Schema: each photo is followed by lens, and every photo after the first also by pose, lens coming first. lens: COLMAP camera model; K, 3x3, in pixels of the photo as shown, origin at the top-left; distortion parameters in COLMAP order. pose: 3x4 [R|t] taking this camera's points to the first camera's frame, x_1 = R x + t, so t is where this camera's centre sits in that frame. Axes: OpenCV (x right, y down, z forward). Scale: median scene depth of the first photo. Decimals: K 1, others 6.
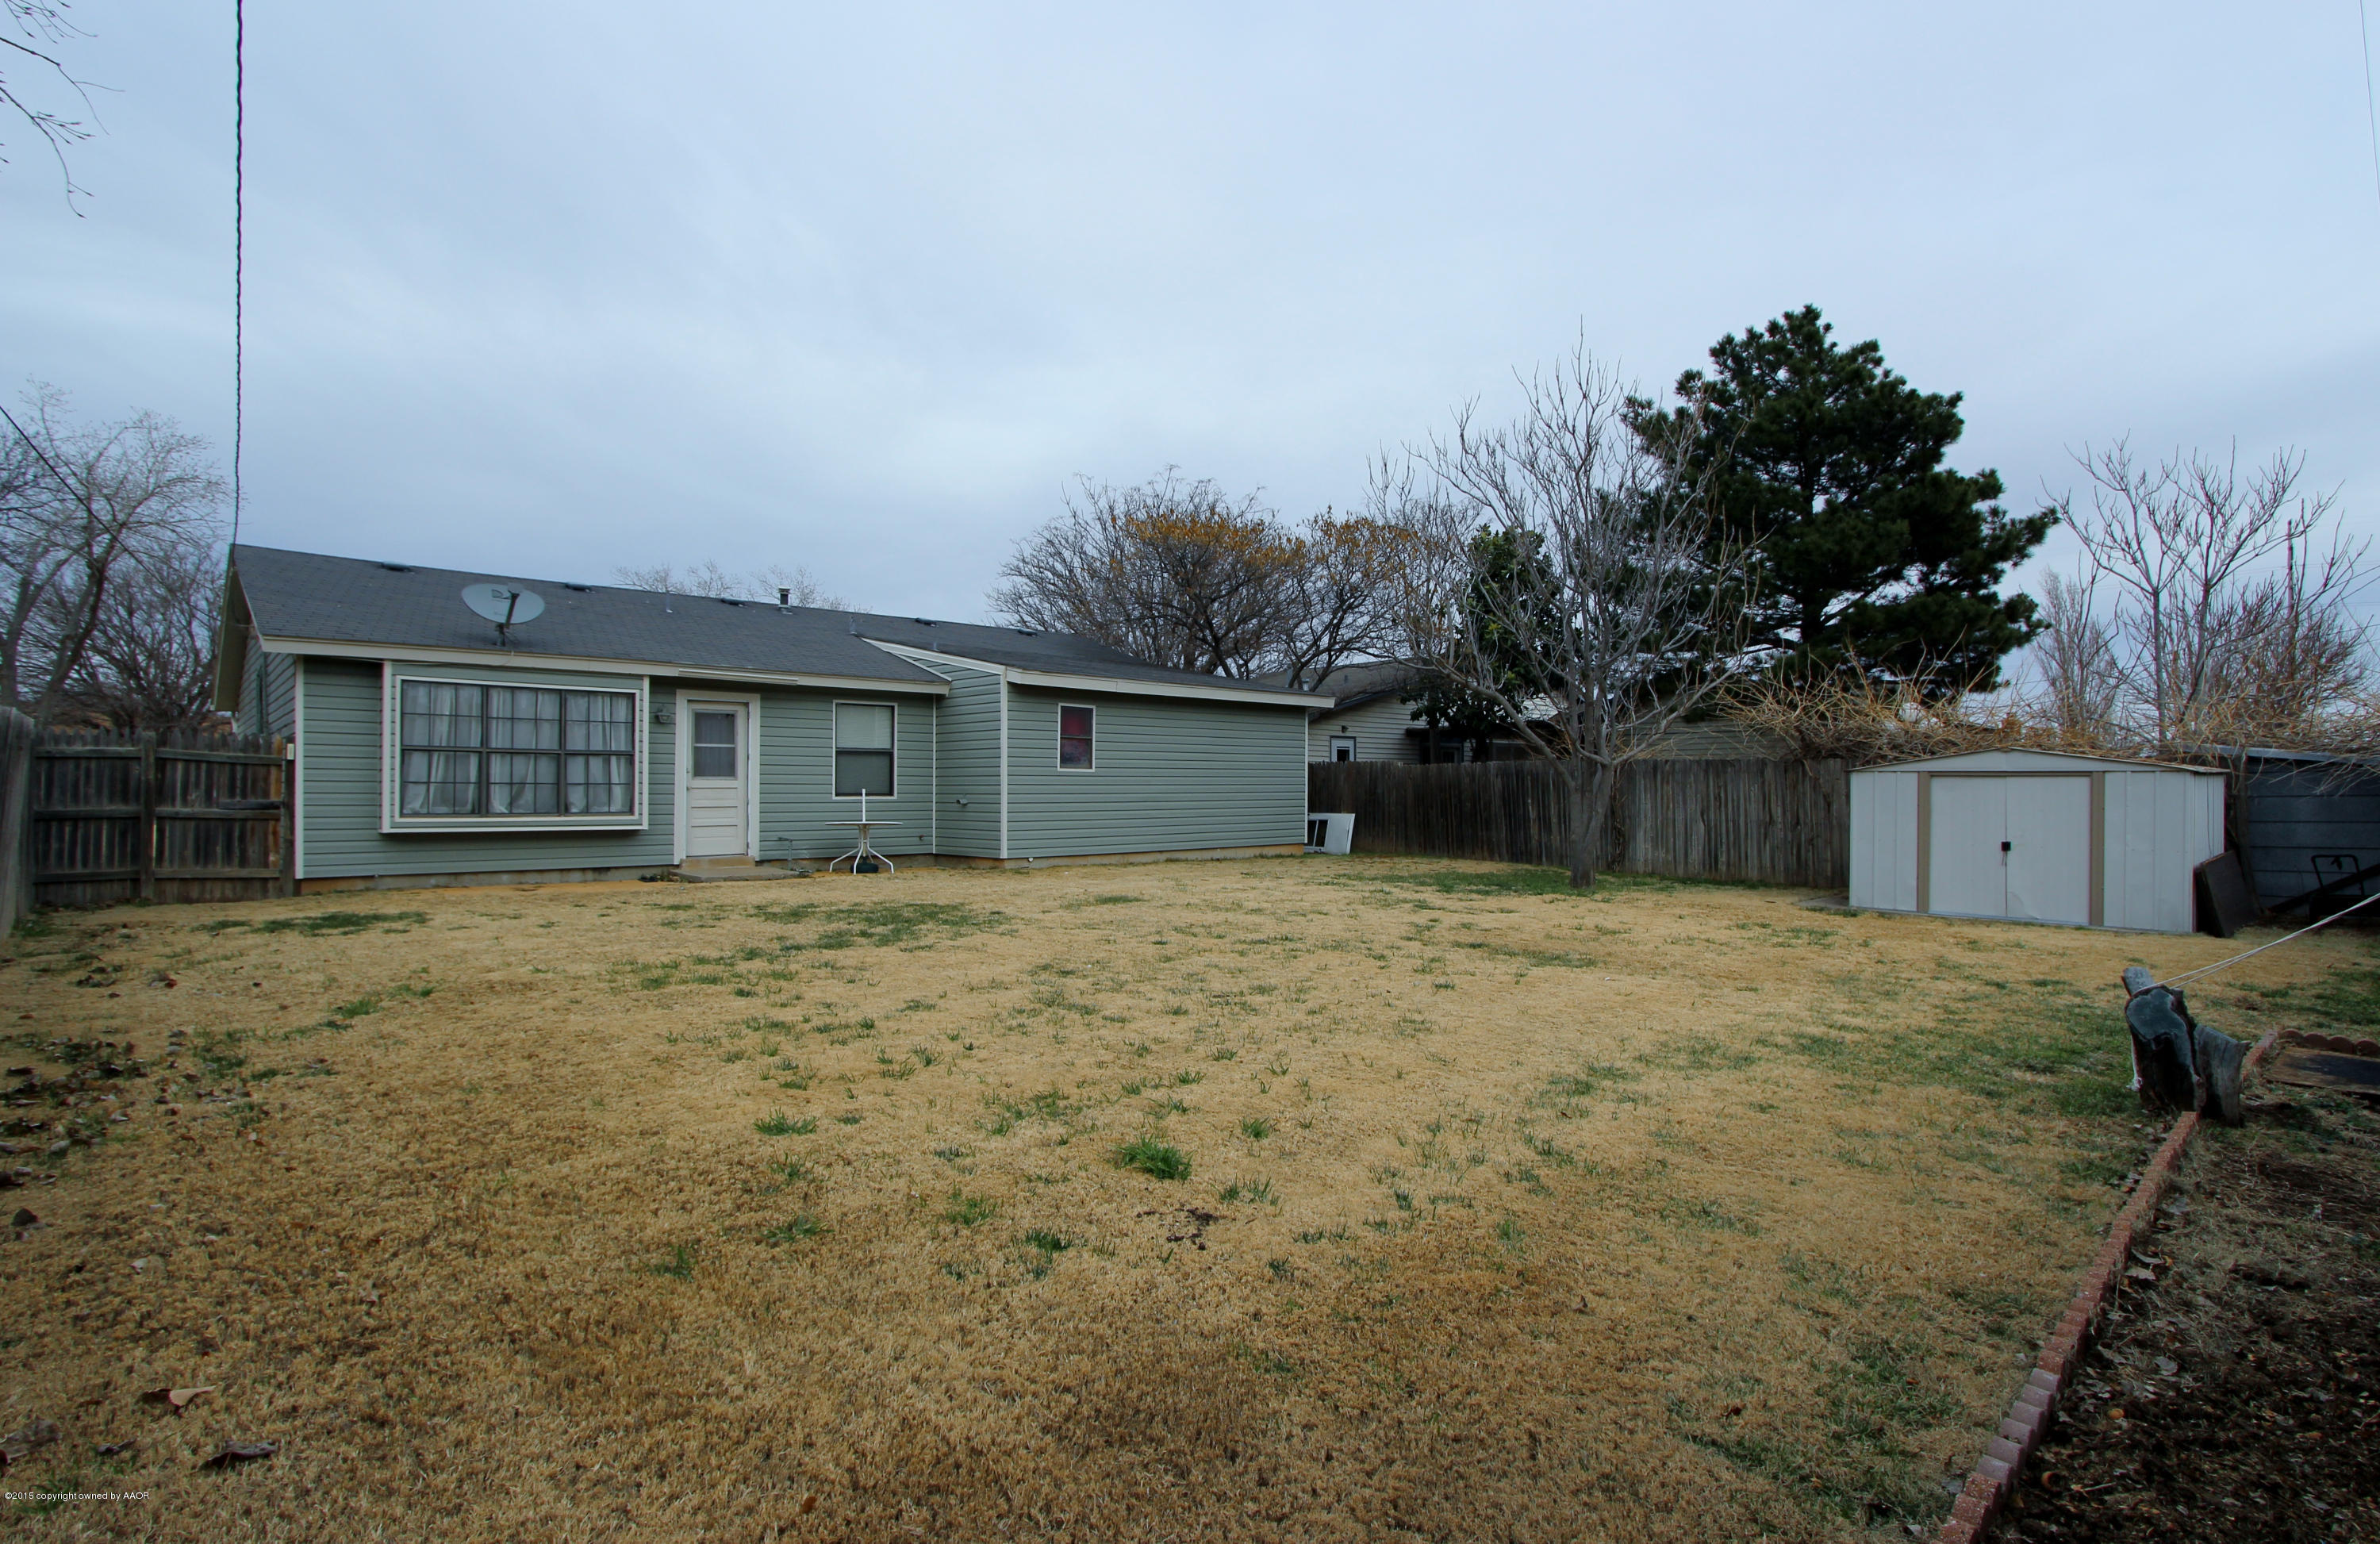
lens RADIAL K [[1168.4, 0, 1190.0], [0, 1168.4, 772.0], [0, 0, 1]] dist [-0.000446, -0.000023]
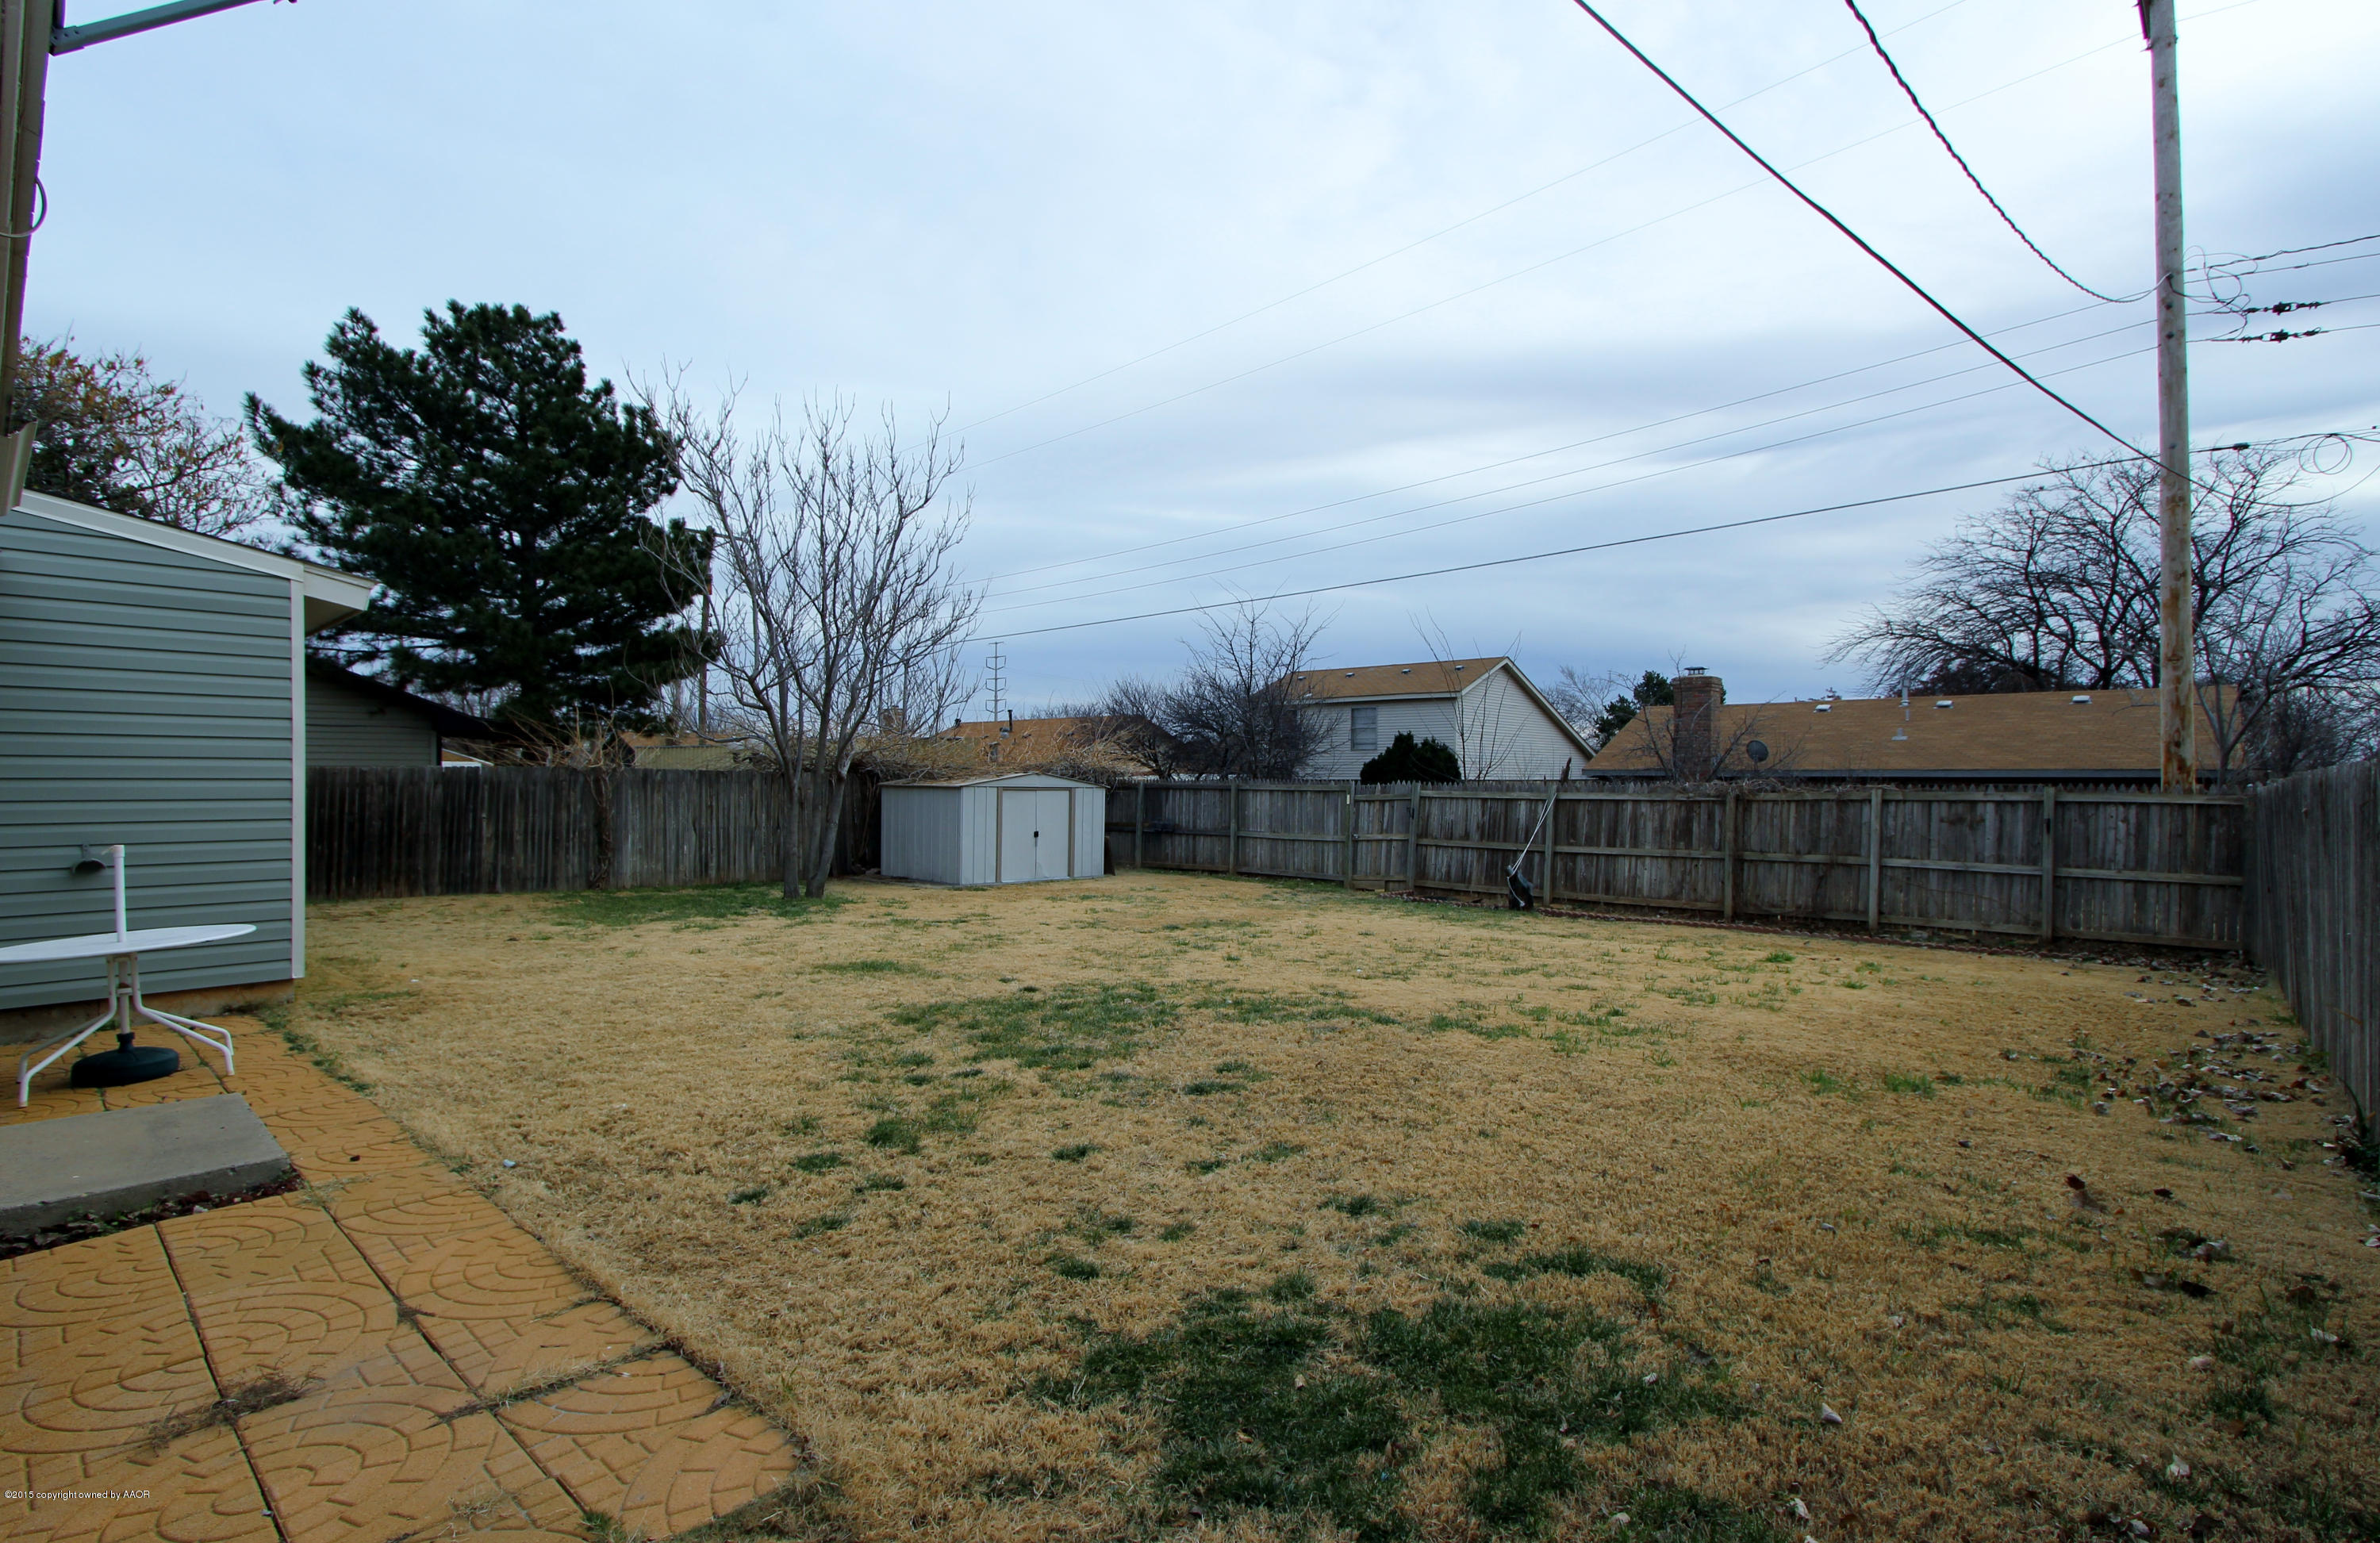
lens RADIAL K [[1168.3, 0, 1190.0], [0, 1168.3, 771.5], [0, 0, 1]] dist [-0.000446, -0.000023]
pose [[-0.107686, 0.003103, 0.994180, -0.643363], [-0.019315, 0.999800, -0.005213, -0.012600], [-0.993997, -0.019764, -0.107605, 0.685918]]
